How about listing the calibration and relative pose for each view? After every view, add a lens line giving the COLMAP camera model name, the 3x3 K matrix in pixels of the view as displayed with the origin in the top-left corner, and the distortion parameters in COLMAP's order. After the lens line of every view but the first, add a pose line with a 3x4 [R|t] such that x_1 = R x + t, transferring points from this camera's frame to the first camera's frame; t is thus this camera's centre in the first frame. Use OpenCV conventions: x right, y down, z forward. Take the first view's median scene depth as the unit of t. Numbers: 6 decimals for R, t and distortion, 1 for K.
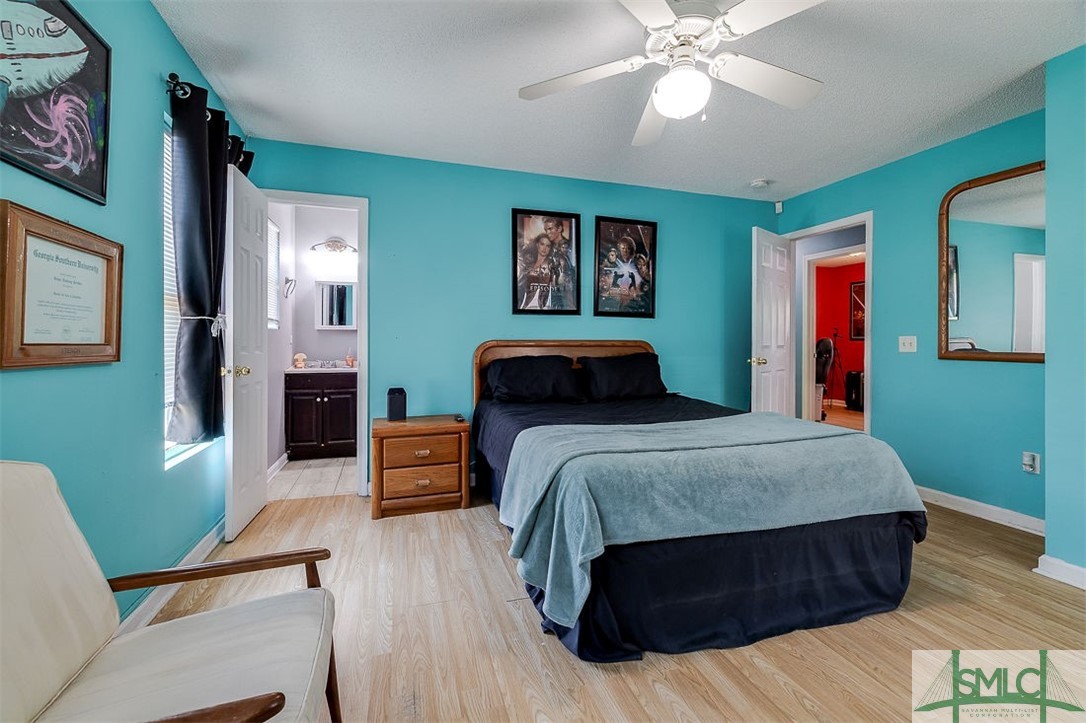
lens RADIAL K [[460.6, 0, 543.6], [0, 460.6, 341.8], [0, 0, 1]] dist [0.001990, 0.000135]
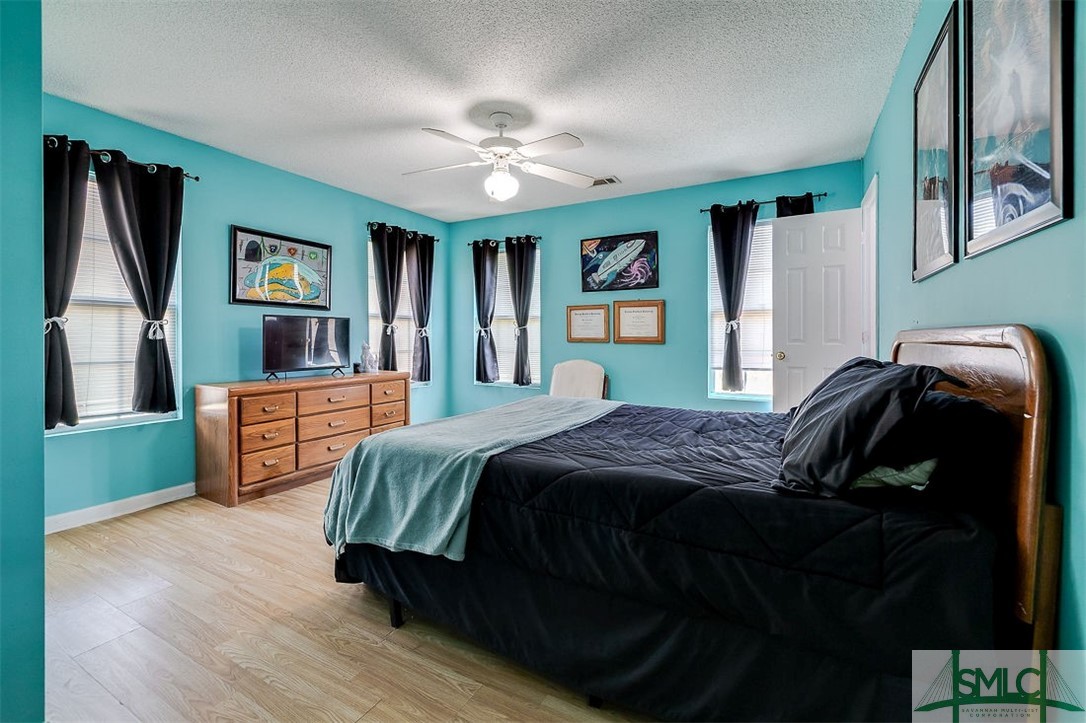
lens RADIAL K [[460.6, 0, 543.6], [0, 460.6, 341.8], [0, 0, 1]] dist [0.001990, 0.000135]
pose [[-0.734193, 0.005268, -0.678920, 1.288966], [0.003445, 0.999986, 0.004033, 0.019556], [0.678932, 0.000622, -0.734201, 2.270550]]
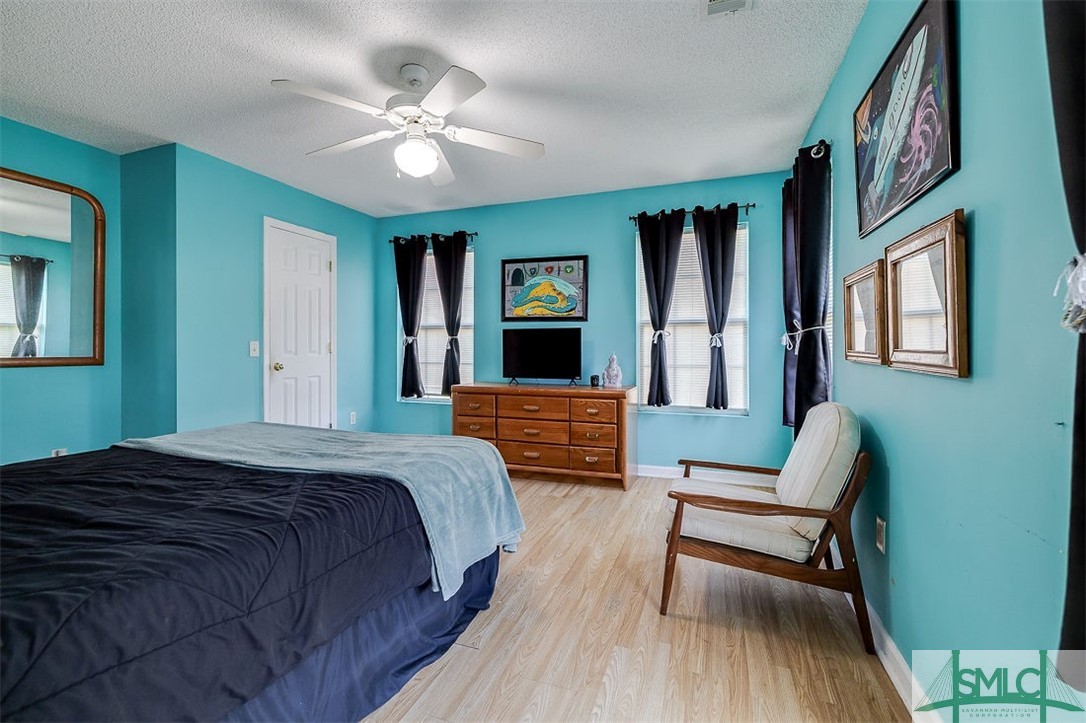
lens RADIAL K [[460.1, 0, 543.2], [0, 460.1, 351.3], [0, 0, 1]] dist [-0.000182, 0.000048]
pose [[-0.786679, -0.008186, 0.617307, -0.776902], [-0.002521, 0.999946, 0.010046, -0.003307], [-0.617357, 0.006347, -0.786658, 1.770938]]
